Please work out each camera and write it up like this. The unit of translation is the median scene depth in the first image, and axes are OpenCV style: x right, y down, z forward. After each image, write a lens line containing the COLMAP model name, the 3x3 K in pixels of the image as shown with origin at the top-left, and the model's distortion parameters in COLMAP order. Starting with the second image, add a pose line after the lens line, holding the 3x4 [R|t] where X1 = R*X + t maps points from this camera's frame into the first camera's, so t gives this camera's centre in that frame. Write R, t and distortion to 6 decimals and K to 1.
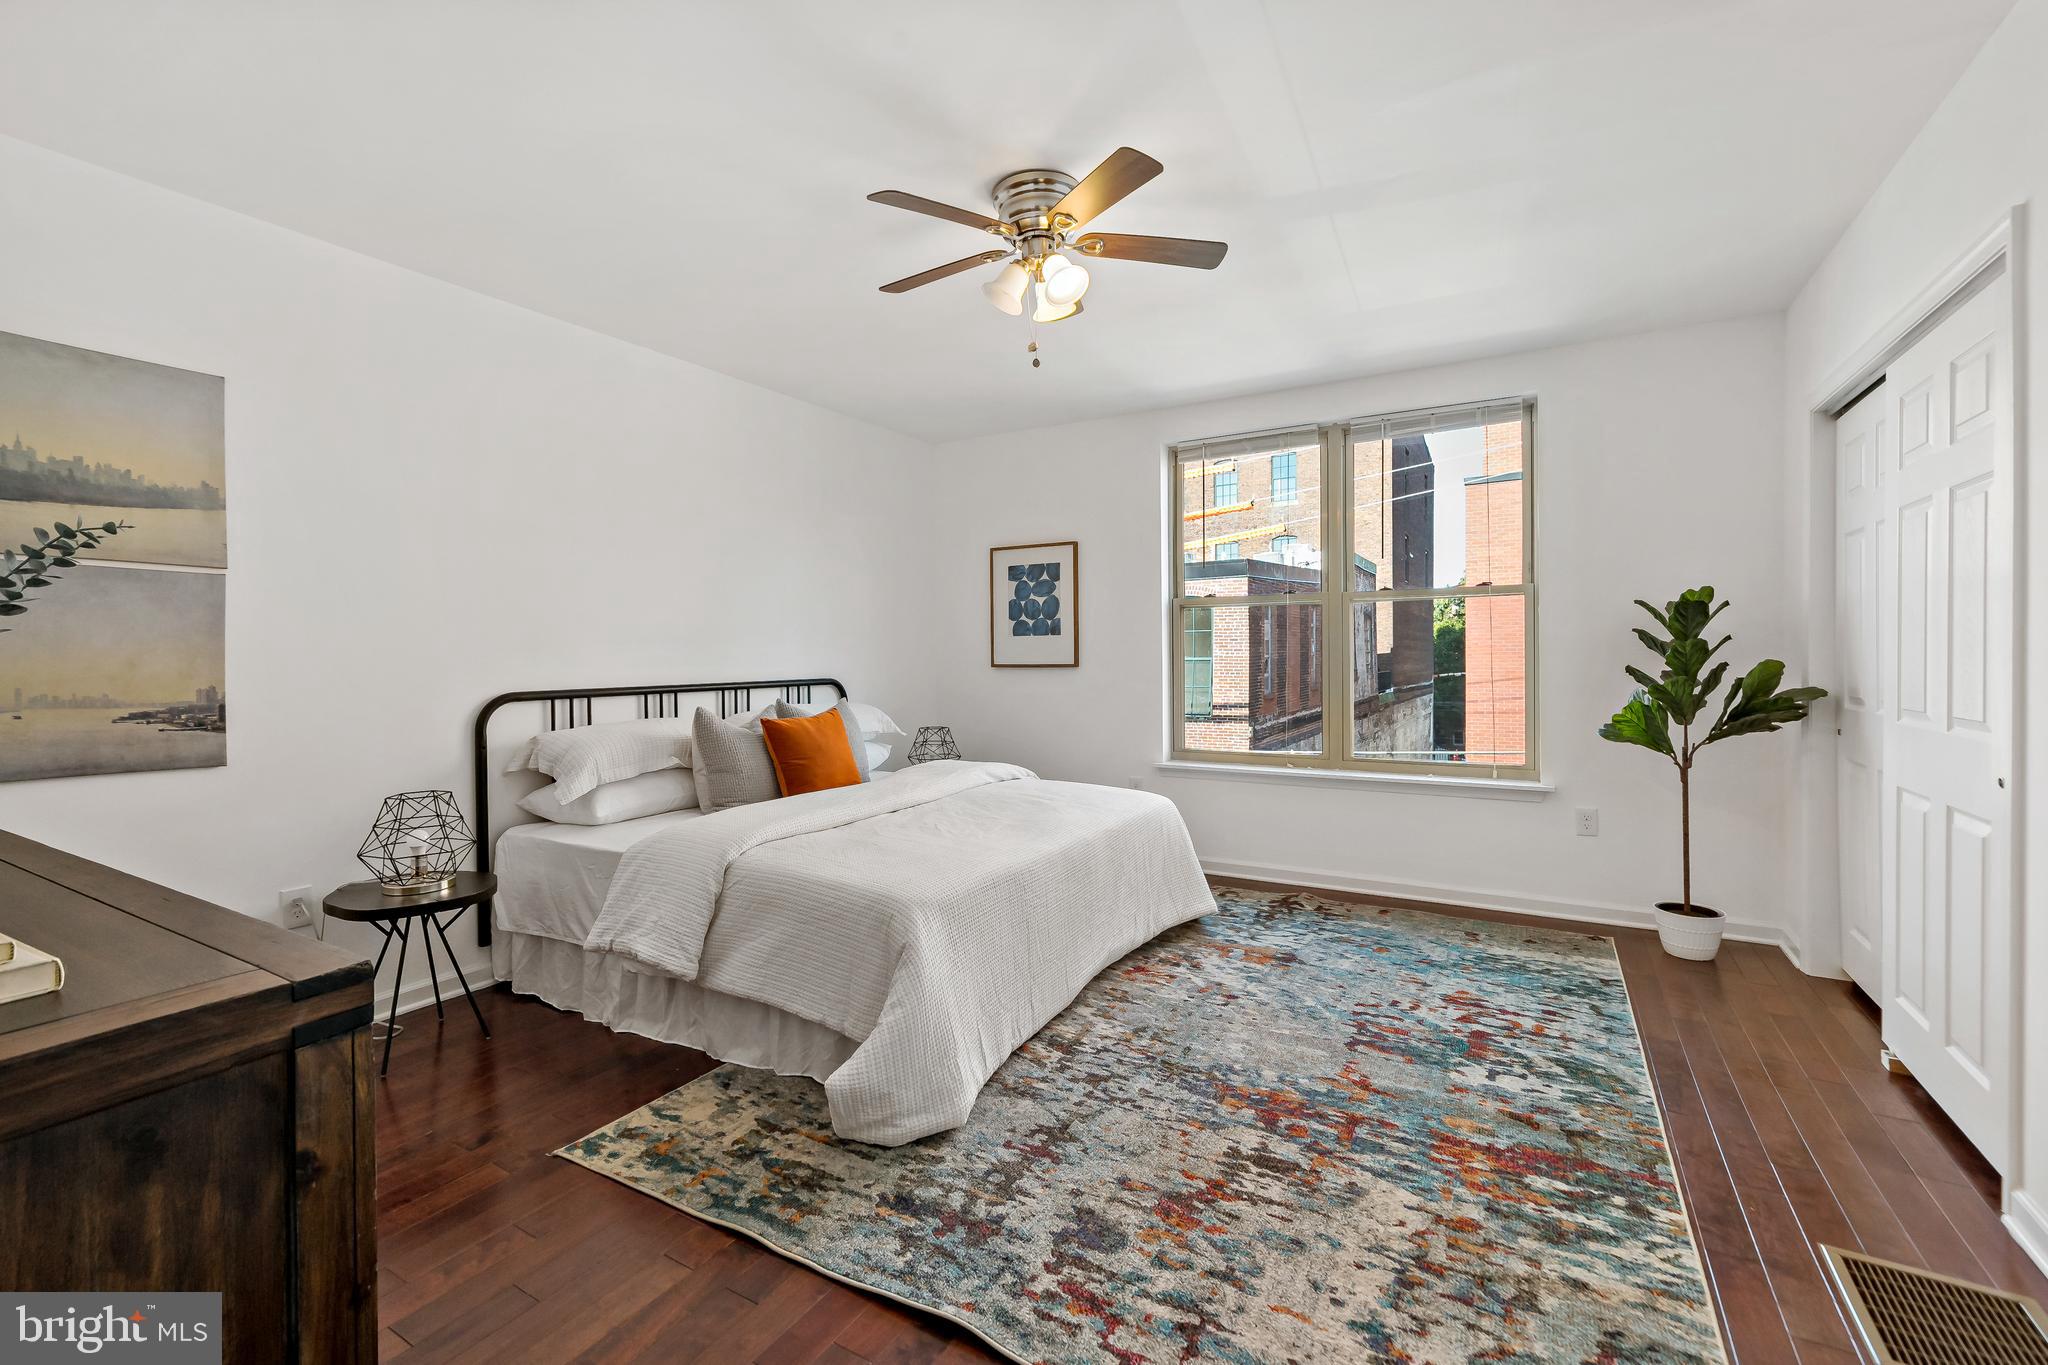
lens RADIAL K [[893.2, 0, 1020.4], [0, 893.2, 662.3], [0, 0, 1]] dist [-0.000927, -0.000046]
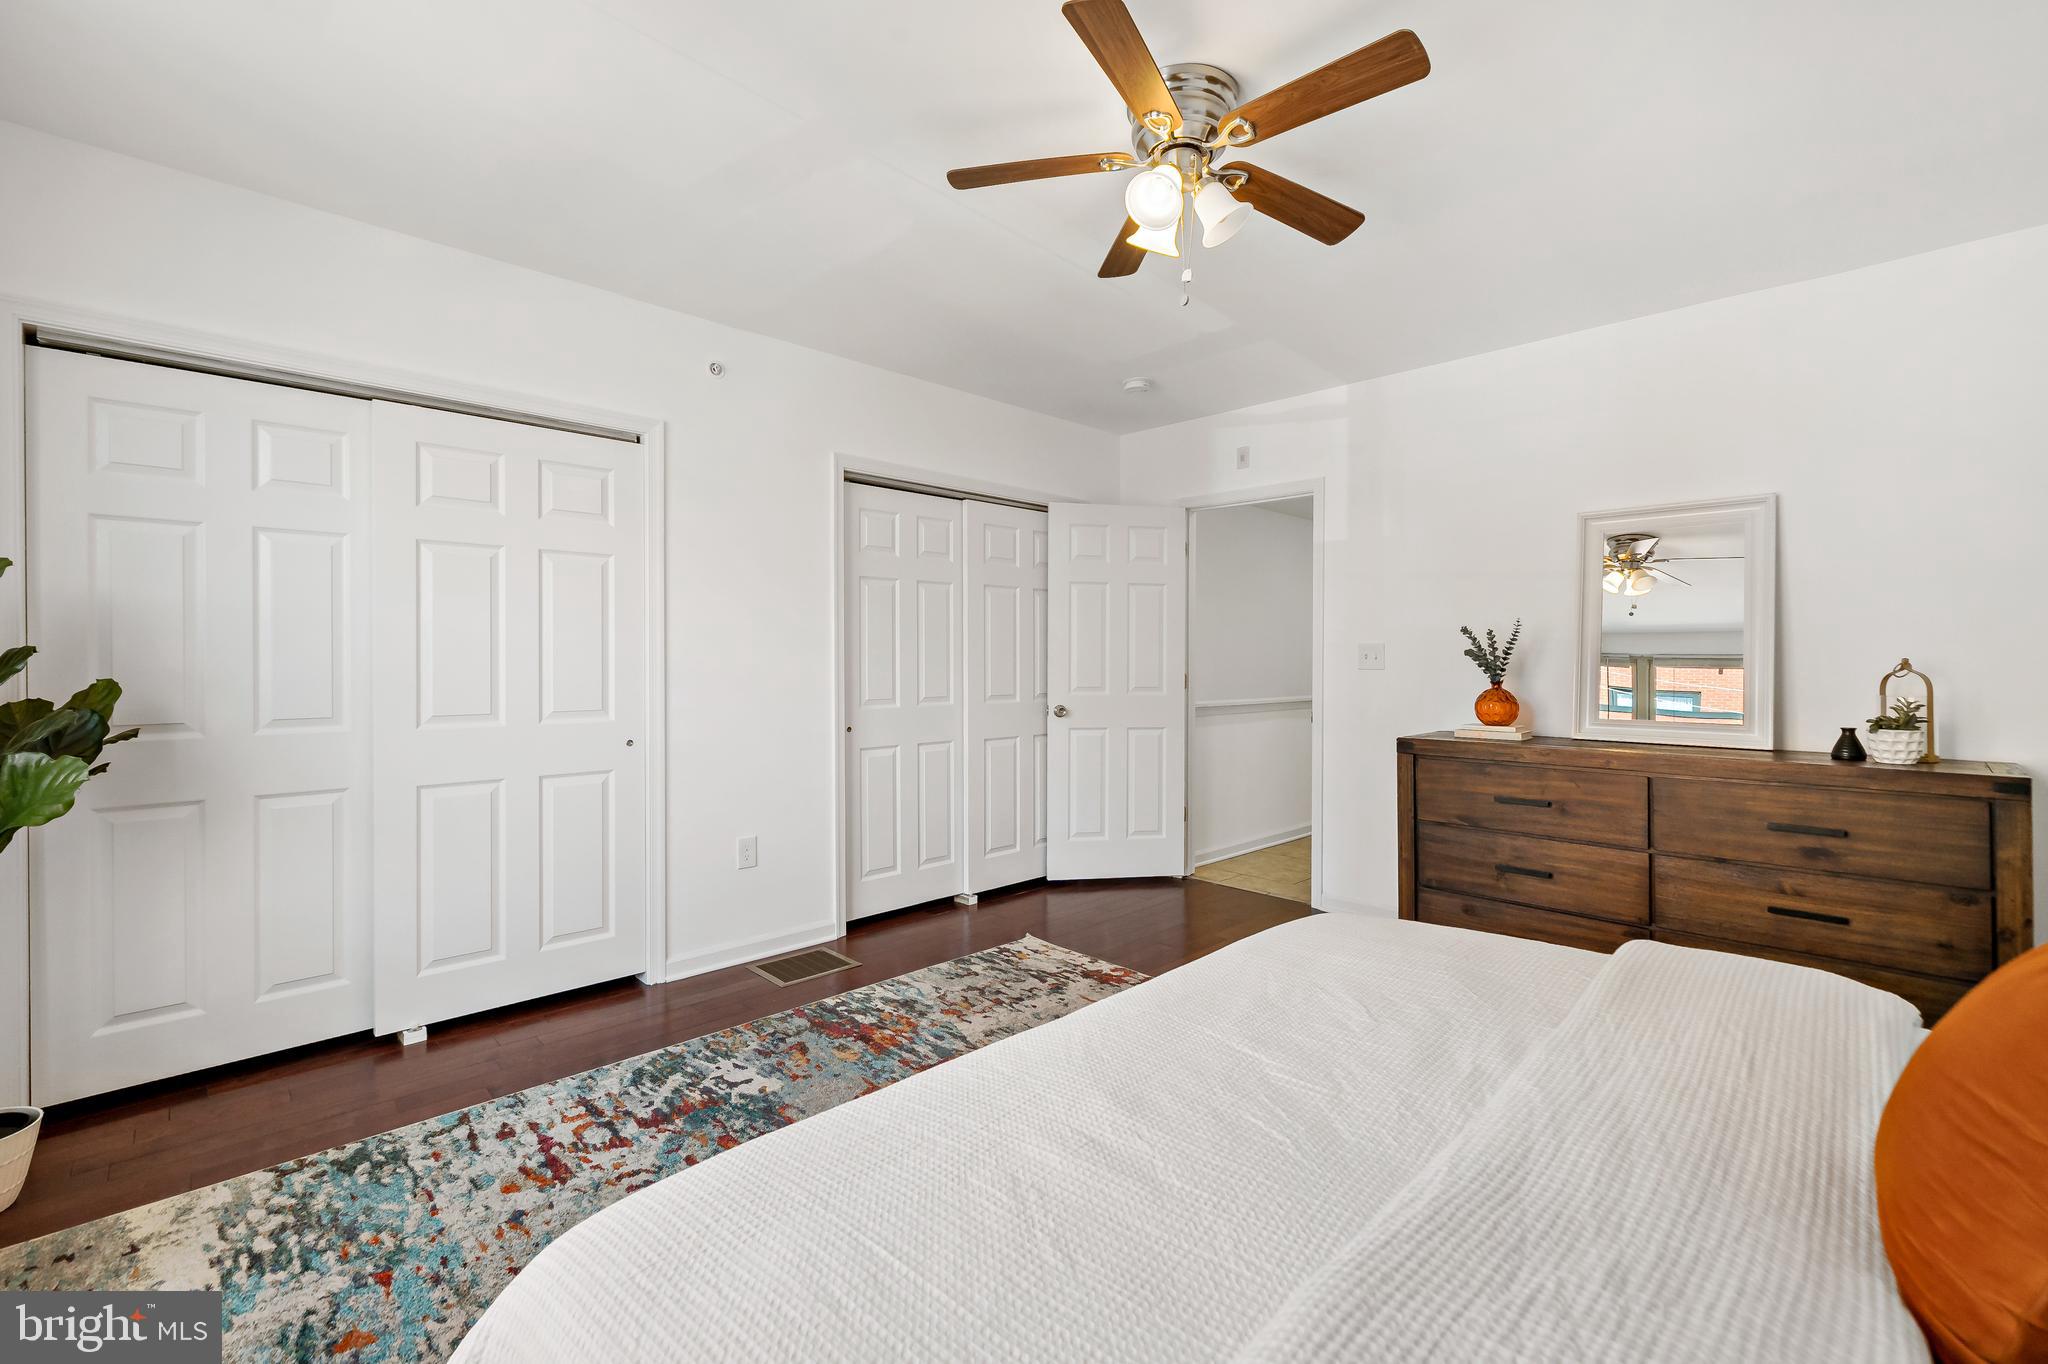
lens RADIAL K [[893.2, 0, 1020.4], [0, 893.2, 661.8], [0, 0, 1]] dist [-0.000927, -0.000046]
pose [[-0.964541, 0.005854, 0.263869, -0.051616], [0.008469, 0.999926, 0.008776, -0.024446], [-0.263798, 0.010700, -0.964519, 1.957041]]
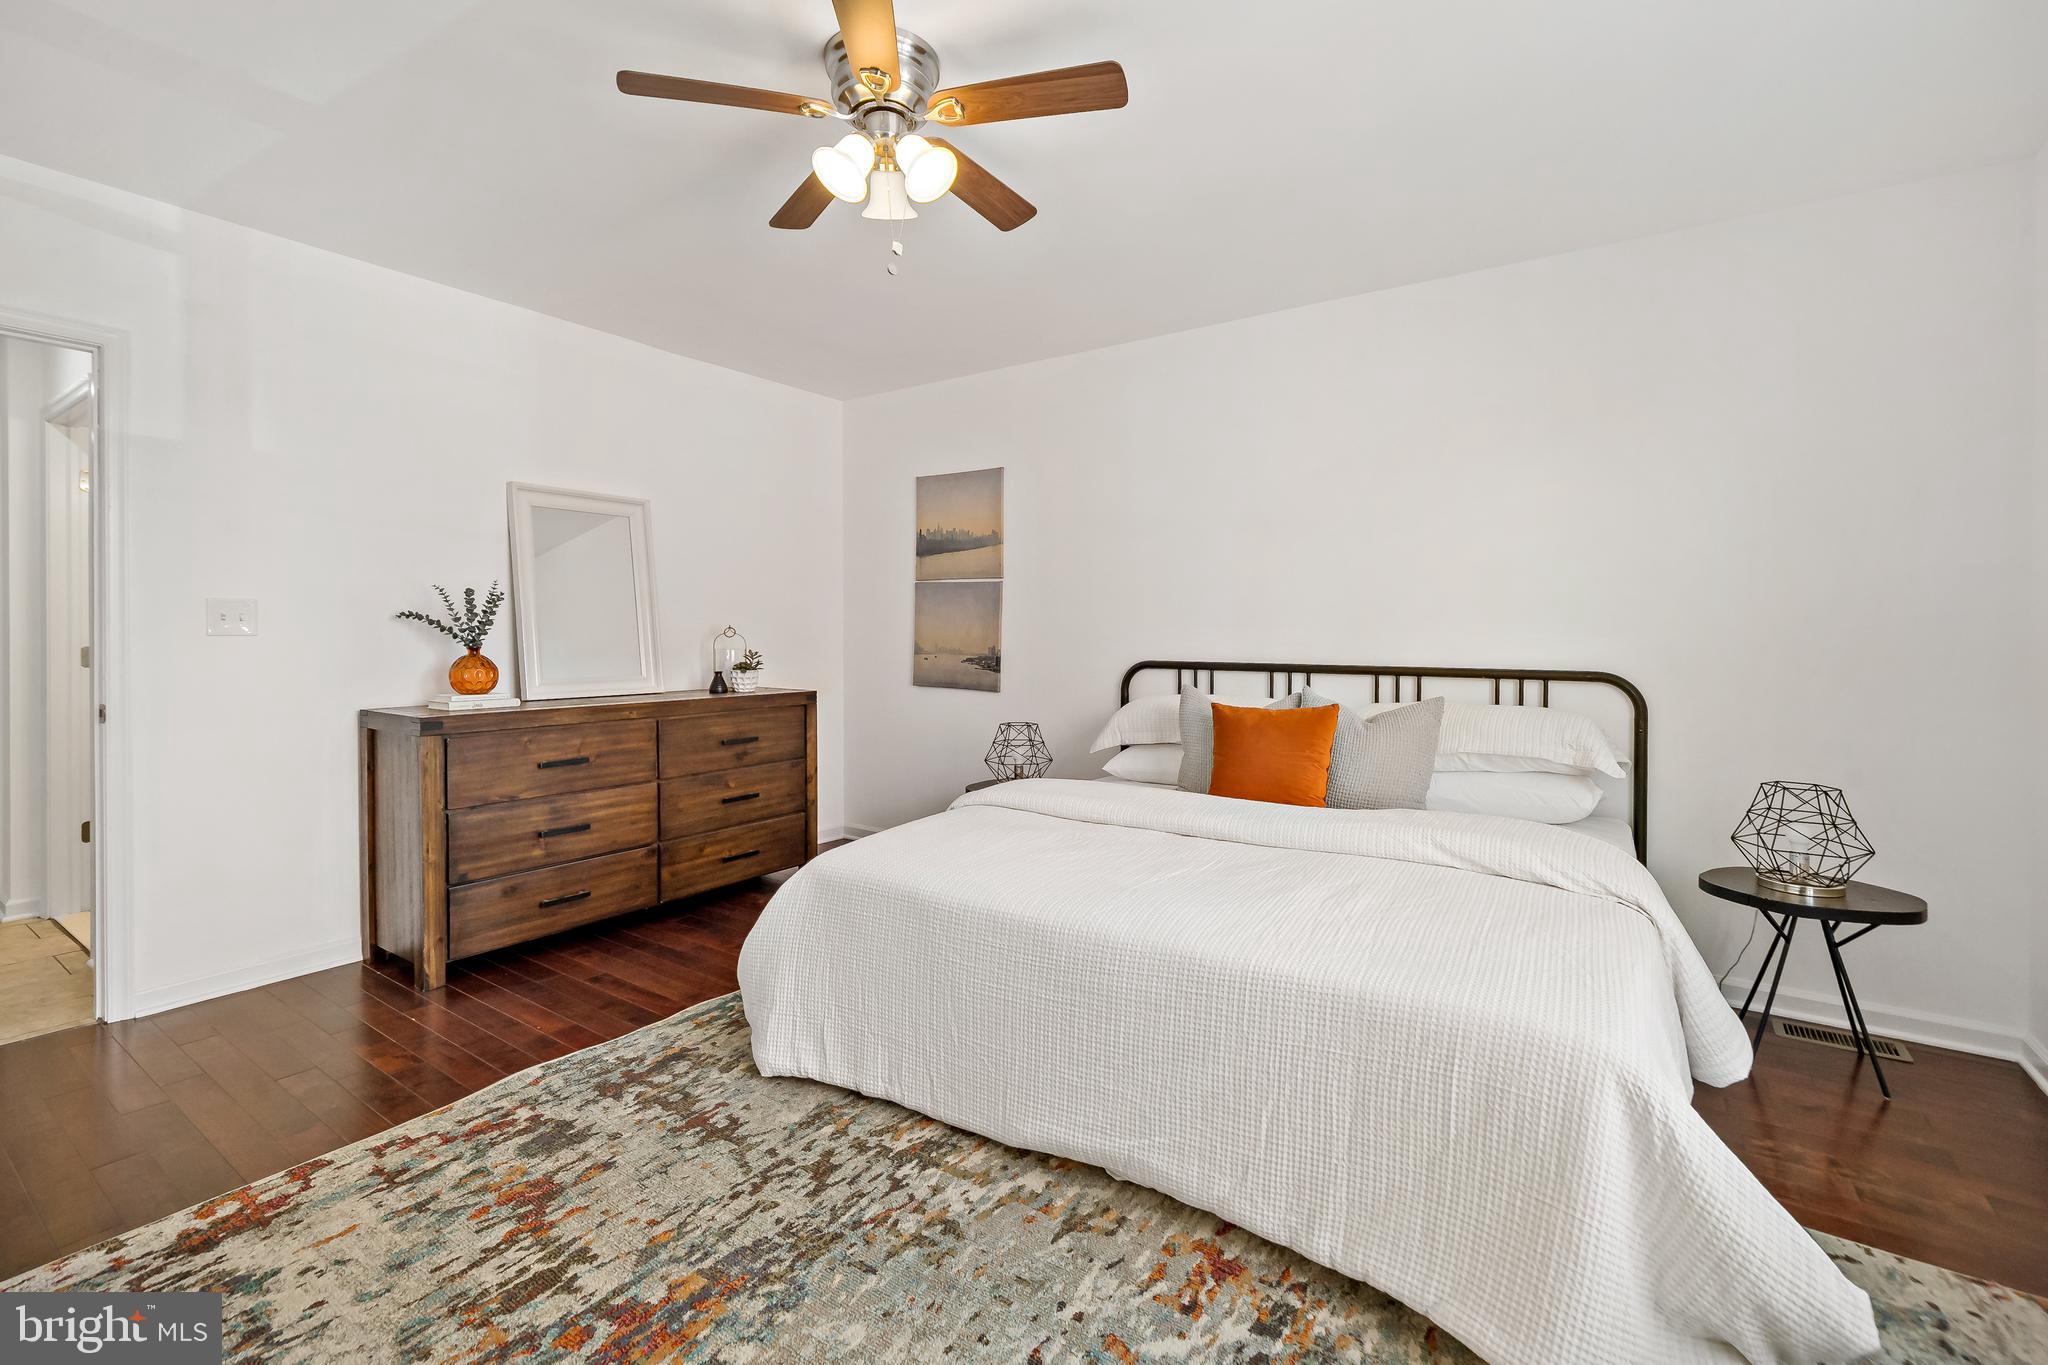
lens RADIAL K [[874.9, 0, 1024.8], [0, 874.9, 635.8], [0, 0, 1]] dist [0.000357, 0.000731]
pose [[-0.076913, 0.013320, -0.996949, 0.862748], [-0.012353, 0.999821, 0.014311, -0.019212], [0.996961, 0.013417, -0.076735, 1.272008]]
